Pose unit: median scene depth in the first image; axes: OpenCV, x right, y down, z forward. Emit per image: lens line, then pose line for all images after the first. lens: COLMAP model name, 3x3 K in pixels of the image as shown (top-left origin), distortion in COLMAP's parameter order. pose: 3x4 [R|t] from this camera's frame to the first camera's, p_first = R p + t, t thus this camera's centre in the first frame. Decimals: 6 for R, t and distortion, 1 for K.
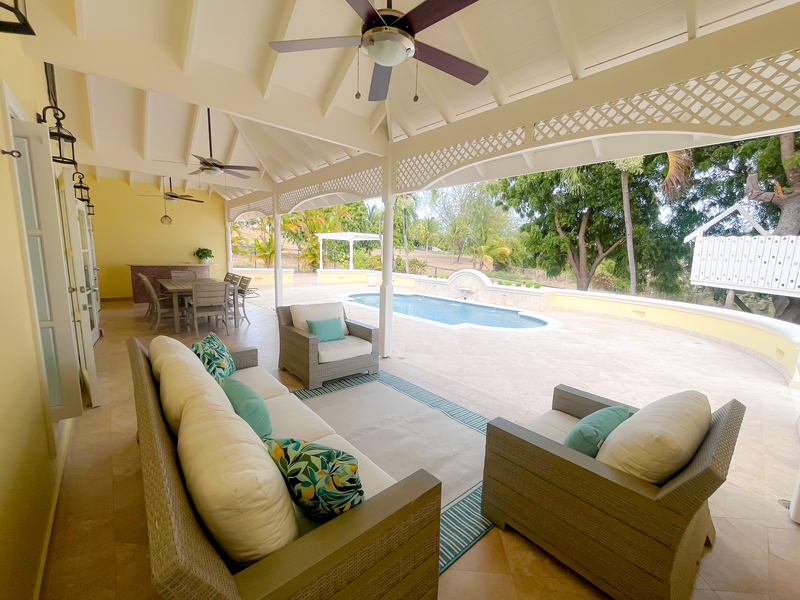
lens RADIAL K [[323.7, 0, 400.0], [0, 323.7, 300.0], [0, 0, 1]] dist [-0.001496, -0.000126]
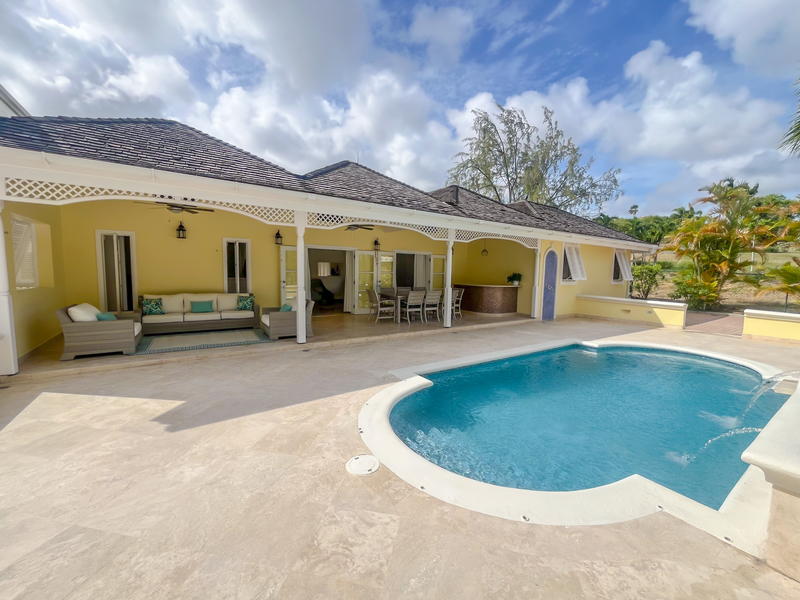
lens RADIAL K [[323.7, 0, 400.0], [0, 323.7, 300.0], [0, 0, 1]] dist [-0.001496, -0.000126]
pose [[-0.127226, 0.063047, -0.989868, 1.303205], [-0.174689, 0.980954, 0.084932, -0.197941], [0.976369, 0.183725, -0.113789, 1.608630]]
